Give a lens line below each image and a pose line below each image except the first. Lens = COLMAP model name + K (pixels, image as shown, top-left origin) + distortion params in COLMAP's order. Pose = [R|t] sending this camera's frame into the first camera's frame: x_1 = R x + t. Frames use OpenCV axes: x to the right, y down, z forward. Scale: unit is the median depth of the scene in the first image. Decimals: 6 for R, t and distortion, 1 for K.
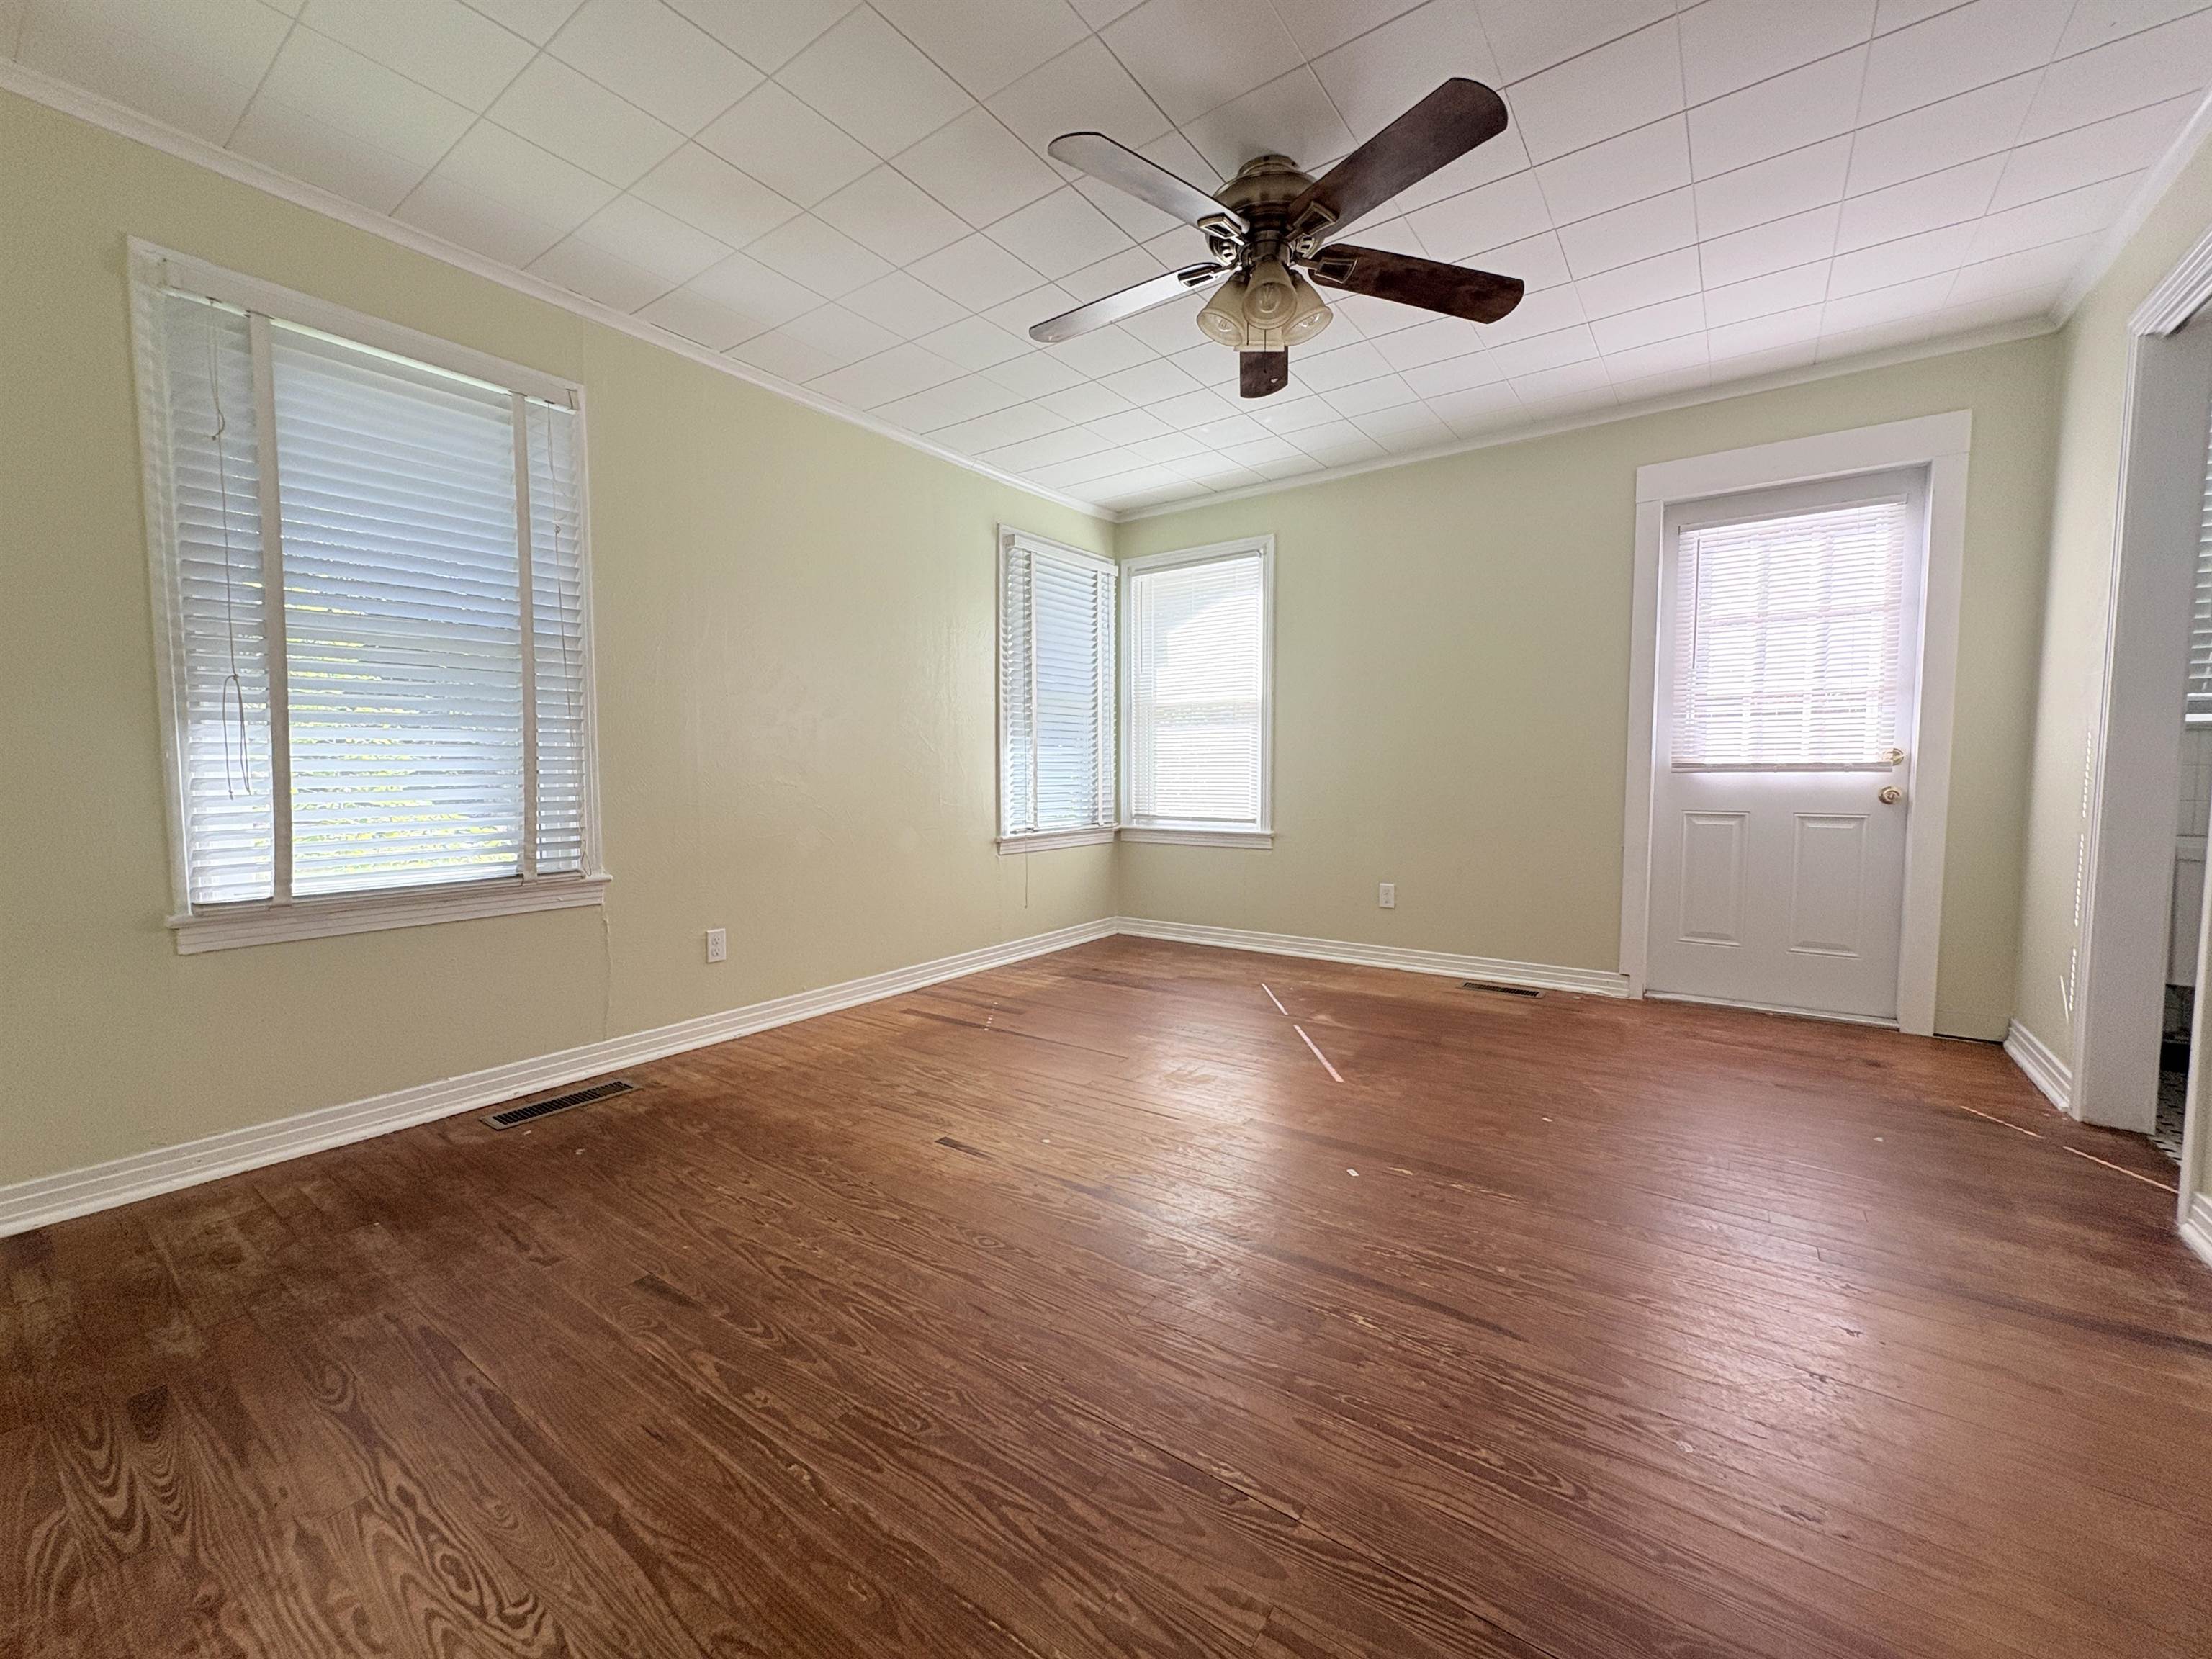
lens RADIAL K [[877.5, 0, 1106.0], [0, 877.5, 829.5], [0, 0, 1]] dist [-0.000238, 0.000693]
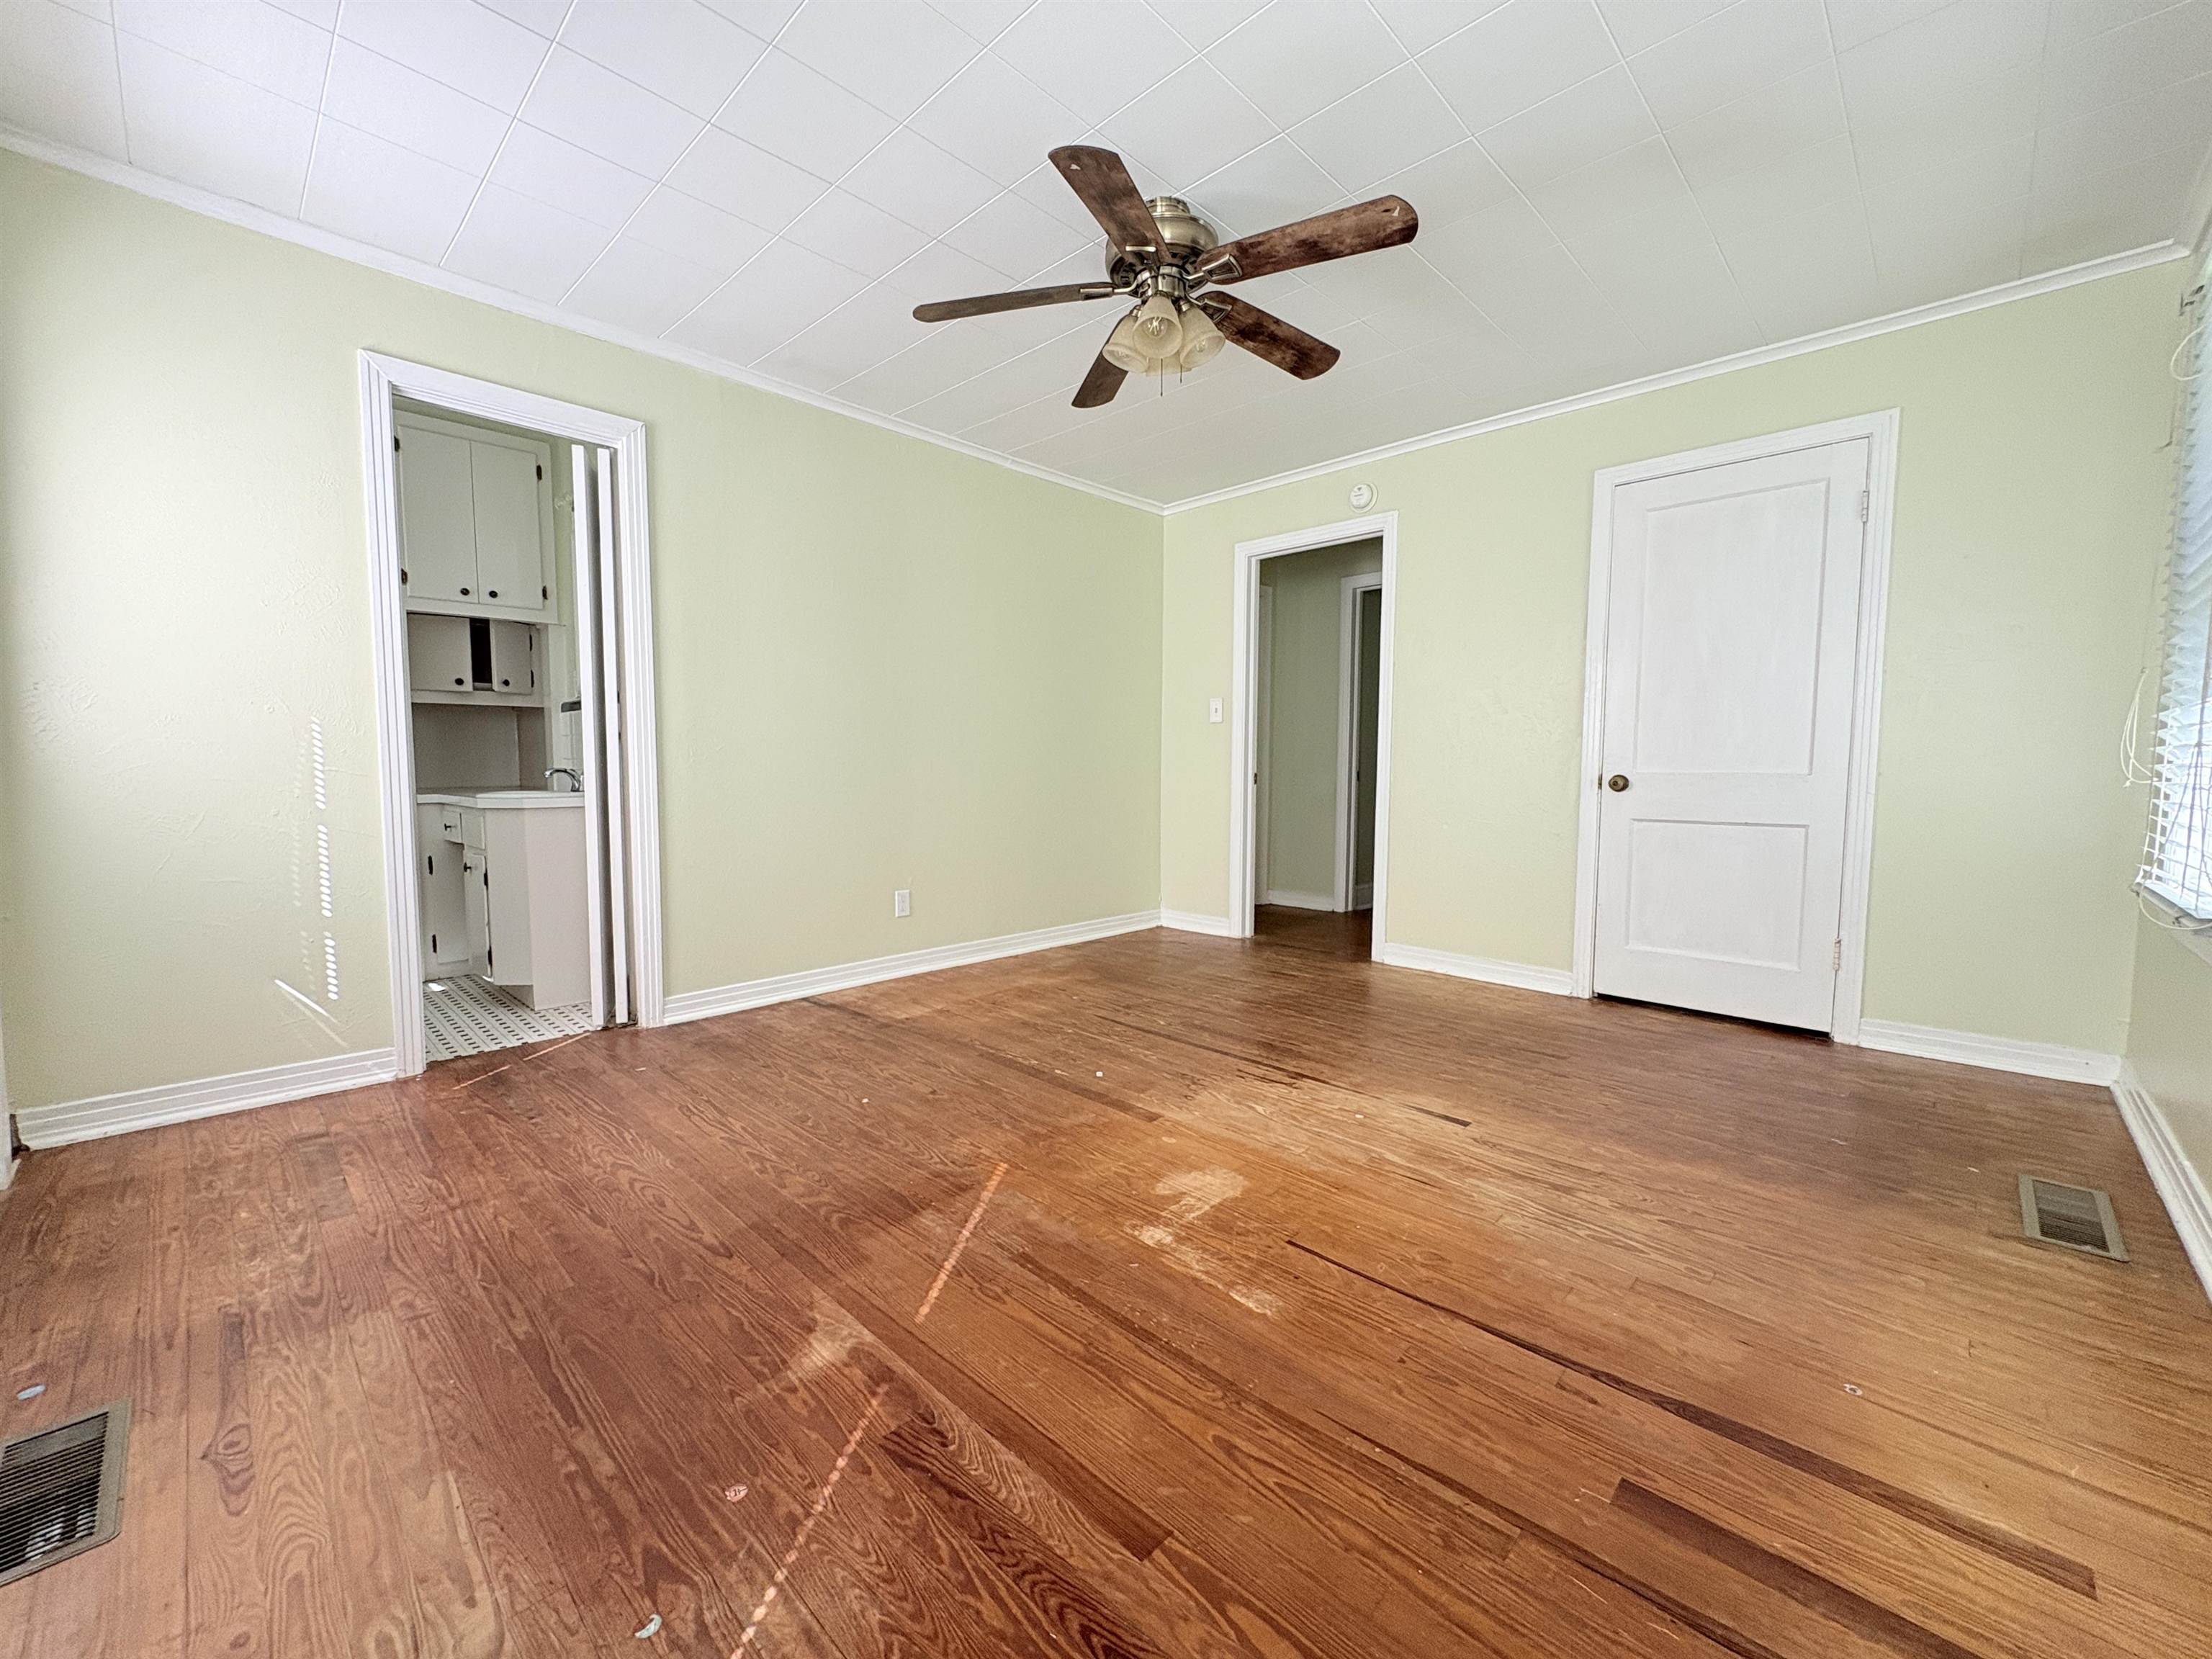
lens RADIAL K [[877.5, 0, 1106.0], [0, 877.5, 829.5], [0, 0, 1]] dist [-0.000238, 0.000693]
pose [[-0.989248, -0.010723, 0.145856, 0.069080], [0.010189, 0.989832, 0.141876, -0.111534], [-0.145894, 0.141837, -0.979080, 1.697413]]
